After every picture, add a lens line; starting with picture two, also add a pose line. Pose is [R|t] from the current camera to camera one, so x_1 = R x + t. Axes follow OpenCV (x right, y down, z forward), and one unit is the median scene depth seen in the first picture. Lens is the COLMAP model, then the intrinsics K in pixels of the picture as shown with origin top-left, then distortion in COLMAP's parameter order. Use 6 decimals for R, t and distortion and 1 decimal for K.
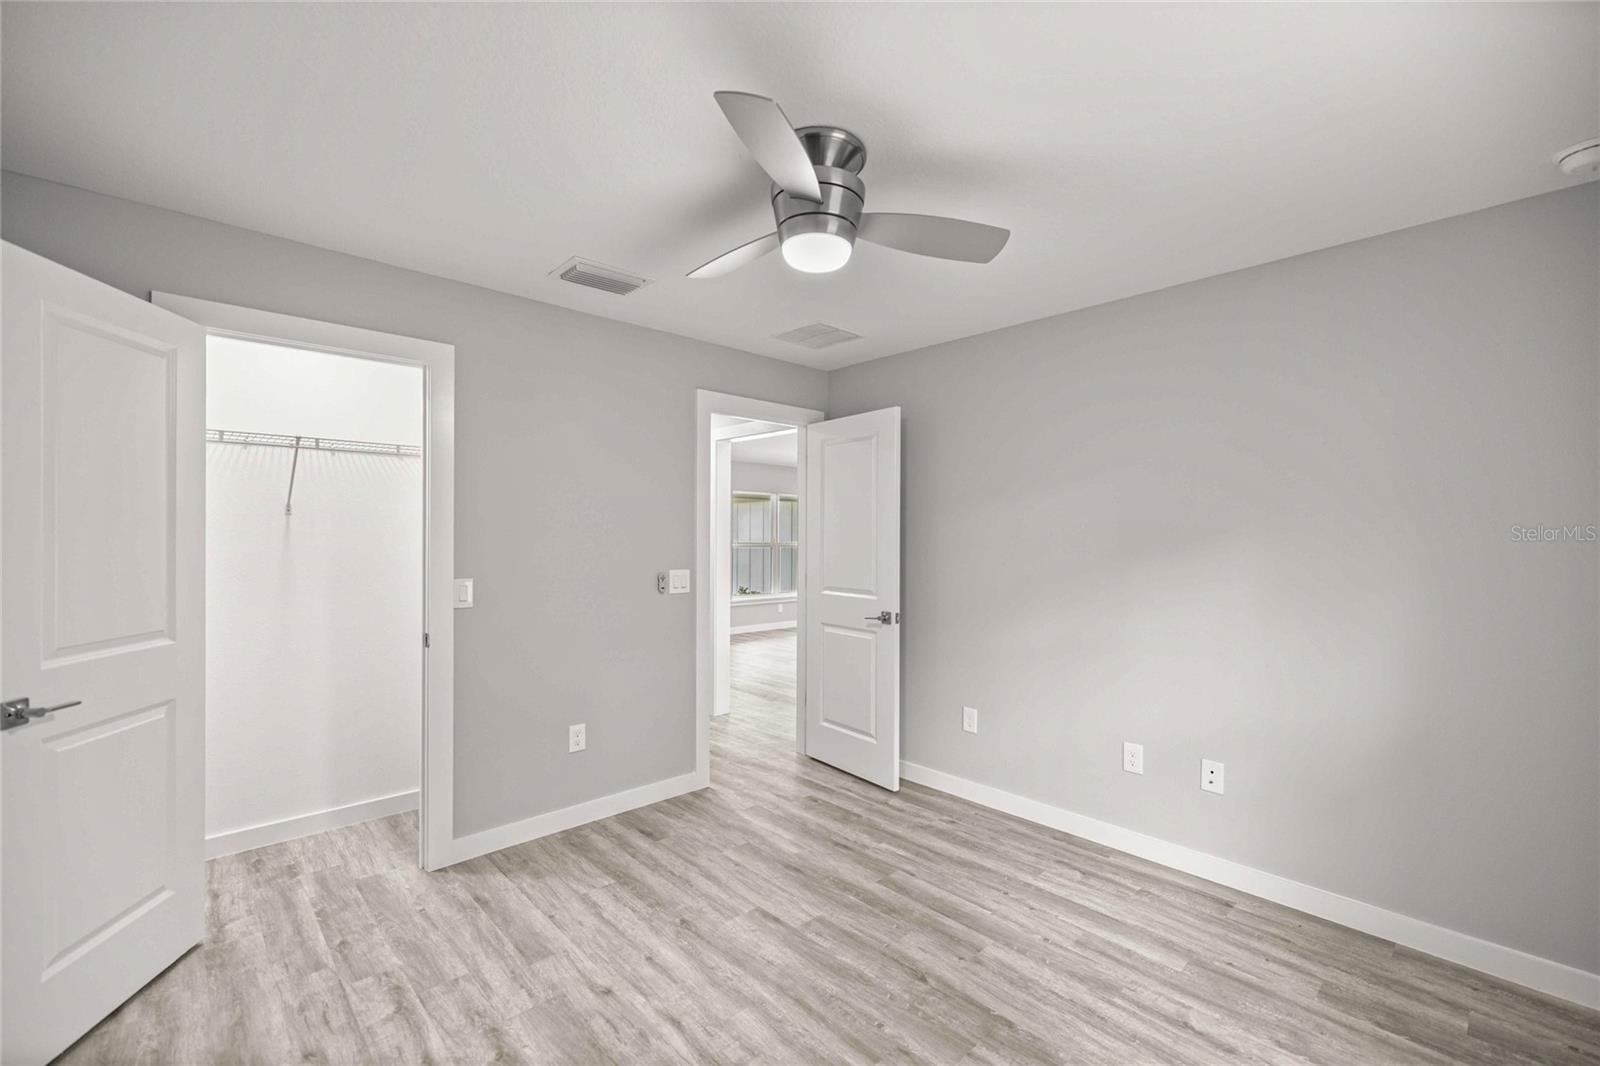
lens RADIAL K [[676.4, 0, 800.1], [0, 676.4, 534.8], [0, 0, 1]] dist [0.002303, -0.000609]
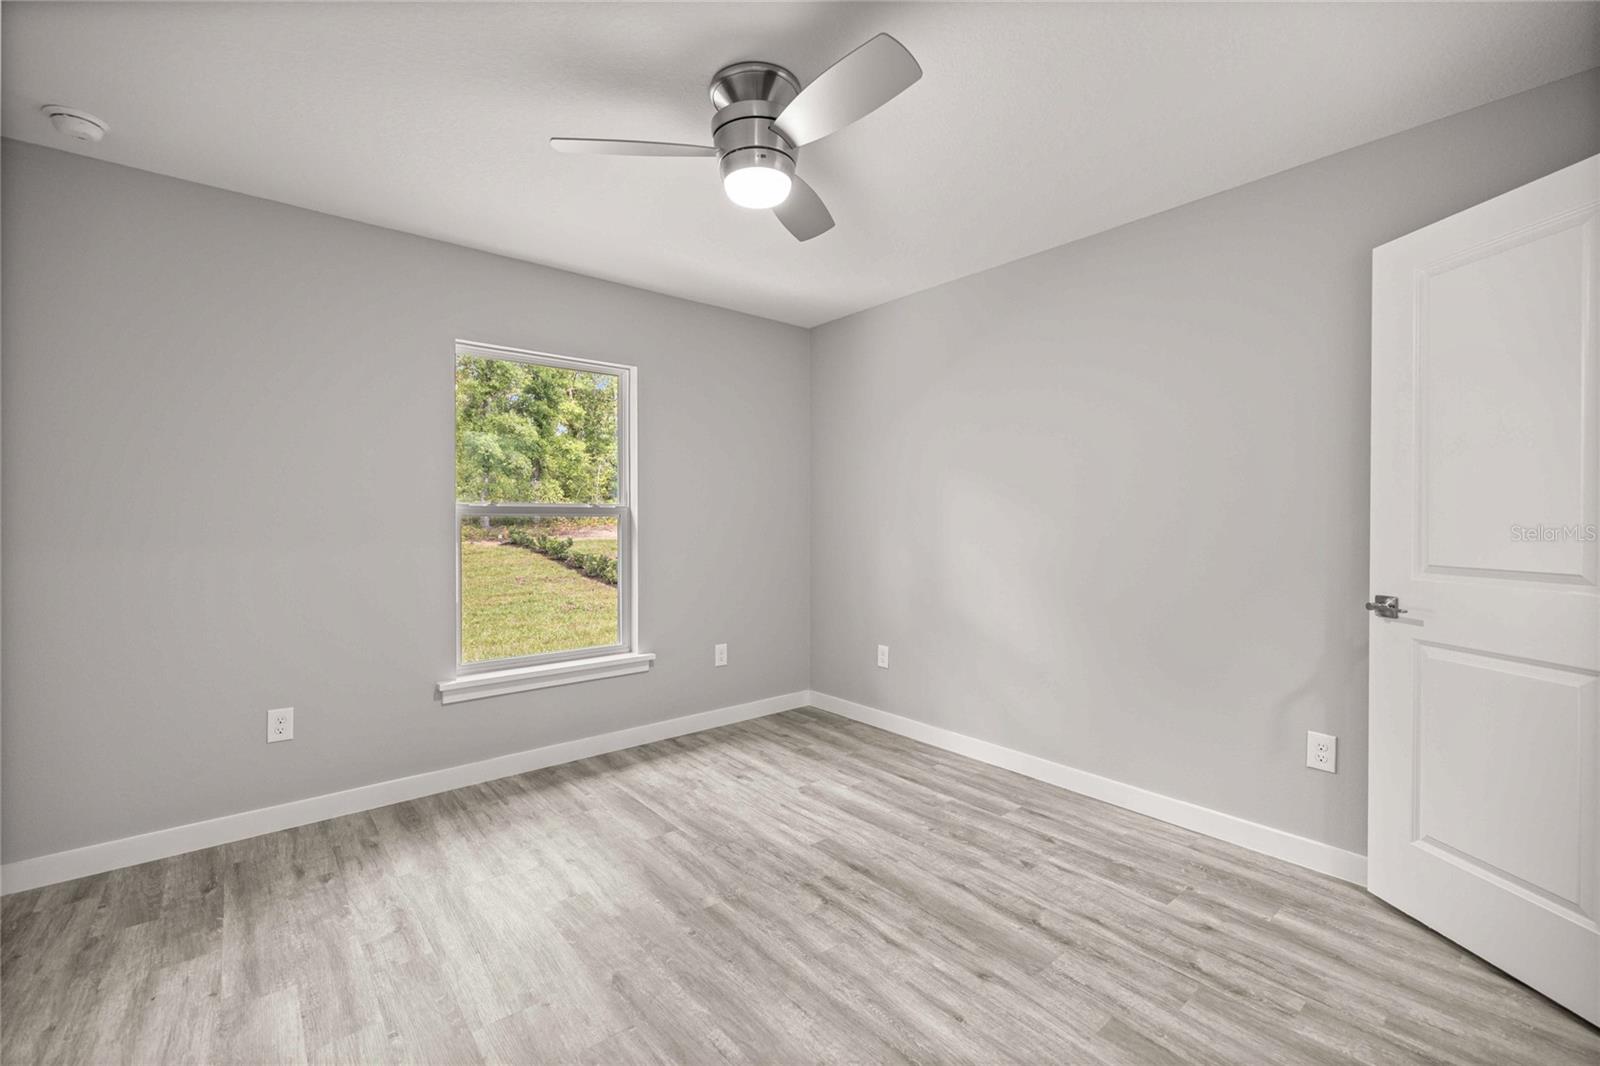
lens RADIAL K [[676.4, 0, 800.2], [0, 676.4, 527.7], [0, 0, 1]] dist [0.002303, -0.000609]
pose [[-0.998601, -0.007220, 0.052387, -0.090751], [-0.006702, 0.999927, 0.010046, 0.086298], [-0.052455, 0.009681, -0.998576, 1.894852]]
